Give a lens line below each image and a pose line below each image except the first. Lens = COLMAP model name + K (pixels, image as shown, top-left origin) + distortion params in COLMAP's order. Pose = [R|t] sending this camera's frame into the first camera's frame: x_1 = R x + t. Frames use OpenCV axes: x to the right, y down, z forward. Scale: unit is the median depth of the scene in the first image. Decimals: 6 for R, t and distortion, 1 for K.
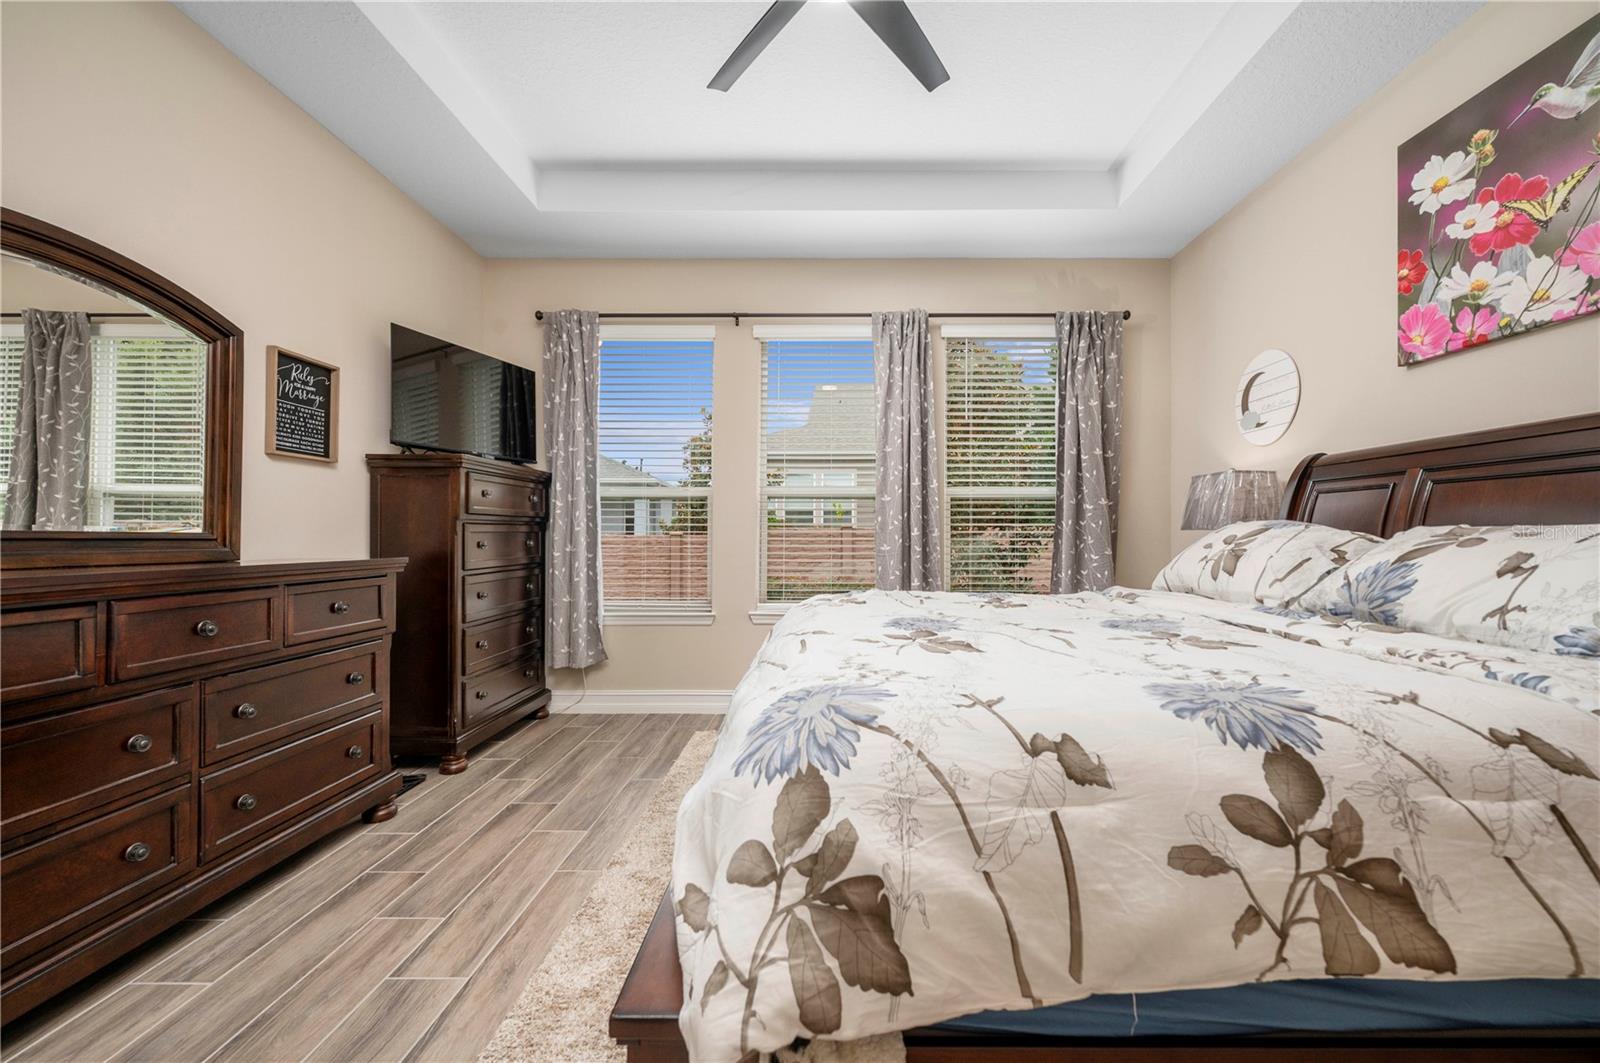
lens RADIAL K [[643.9, 0, 836.4], [0, 643.9, 538.0], [0, 0, 1]] dist [0.002176, 0.000318]
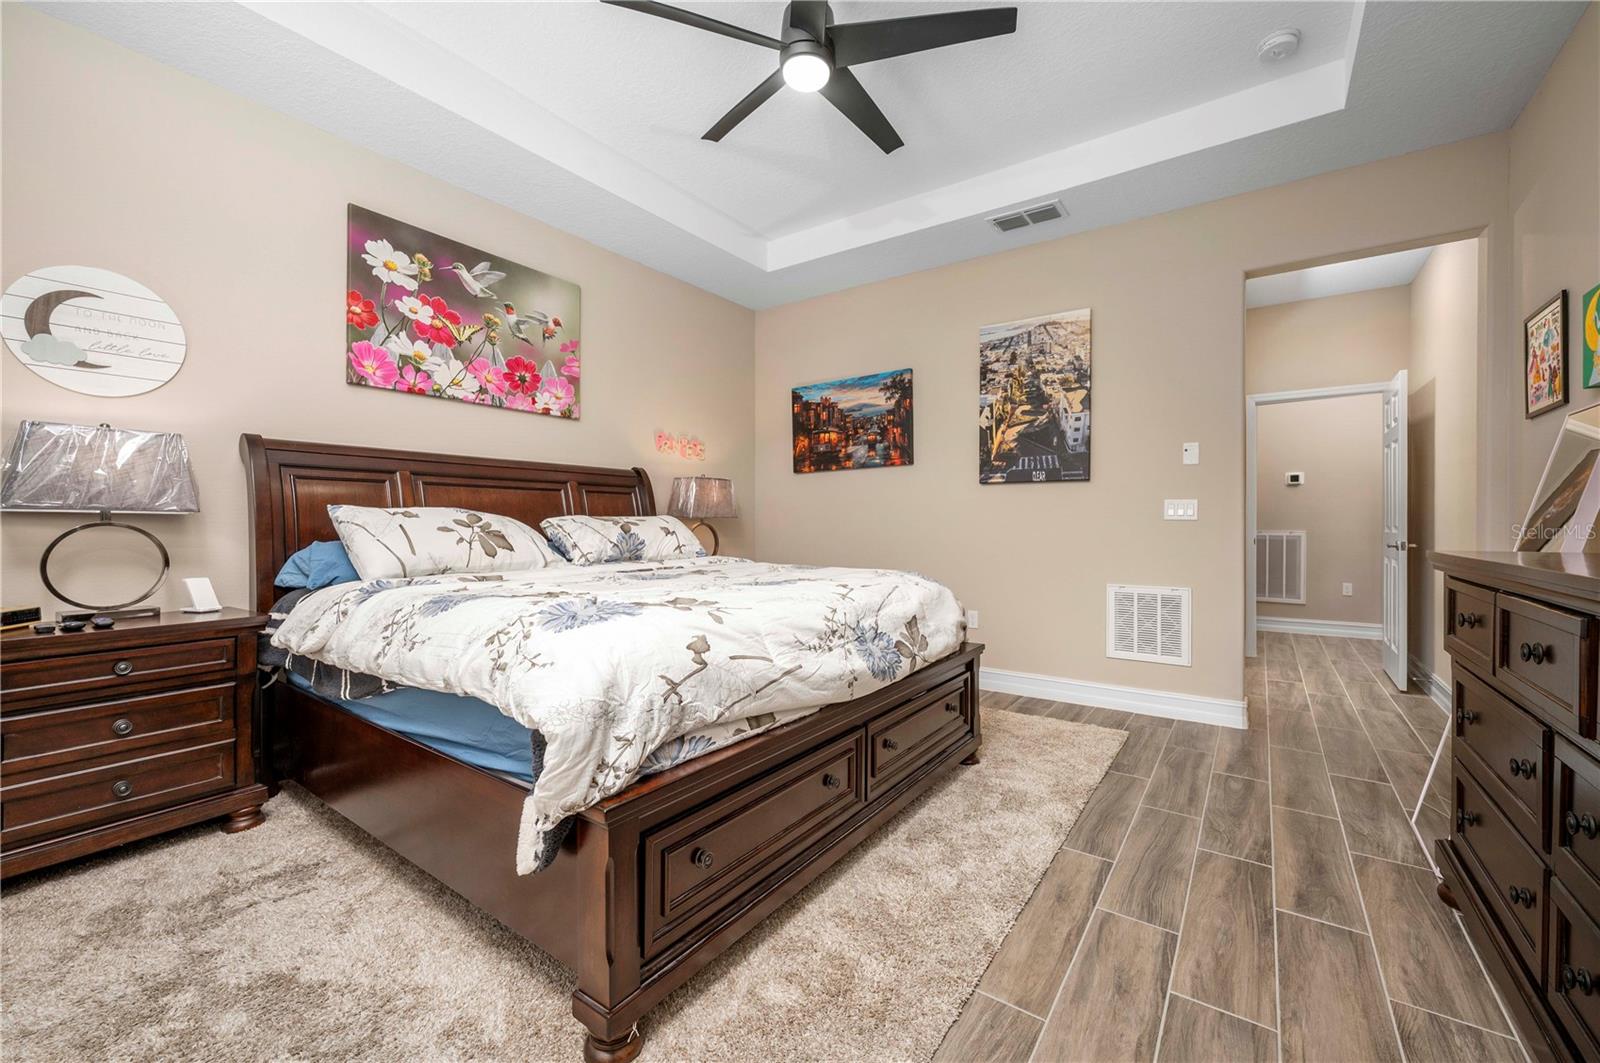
lens RADIAL K [[643.9, 0, 802.5], [0, 643.9, 522.4], [0, 0, 1]] dist [0.002176, 0.000318]
pose [[-0.801267, -0.000388, 0.598307, -0.598811], [0.001502, 0.999995, 0.002659, -0.001766], [-0.598305, 0.003029, -0.801263, 1.594042]]
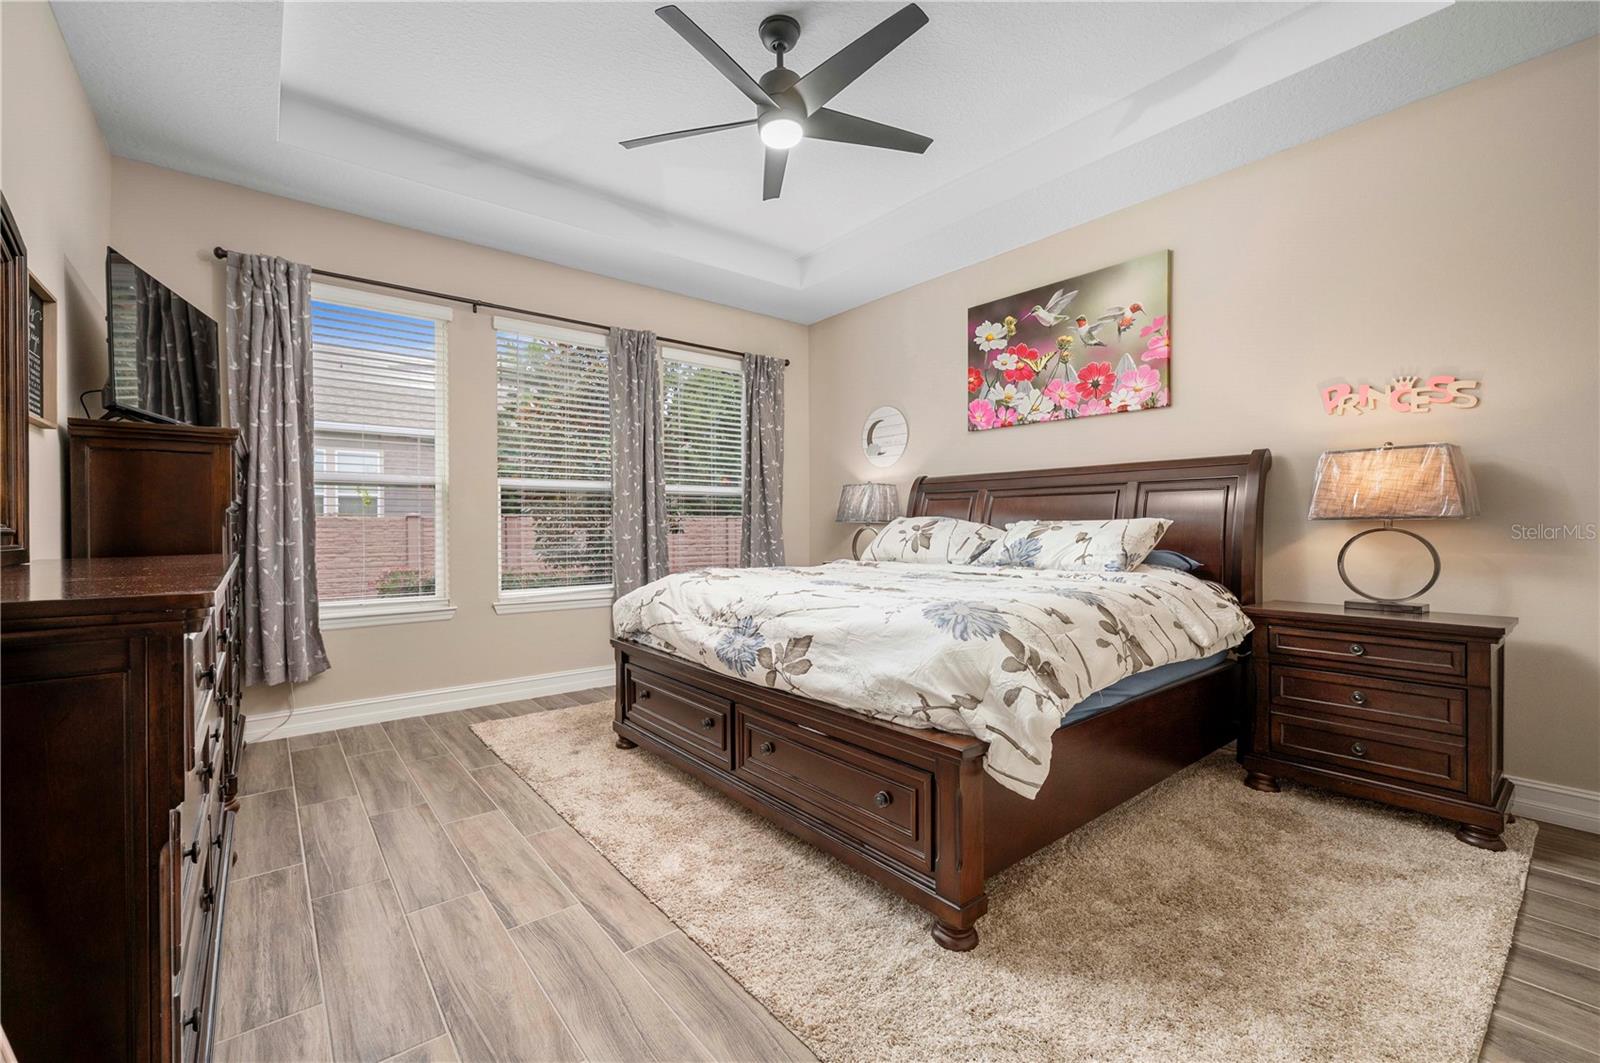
lens RADIAL K [[643.9, 0, 771.2], [0, 643.9, 536.6], [0, 0, 1]] dist [0.002176, 0.000318]
pose [[0.793922, -0.012147, 0.607899, -0.715507], [0.005310, 0.999901, 0.013045, 0.001499], [-0.607997, -0.007129, 0.793907, -0.100686]]
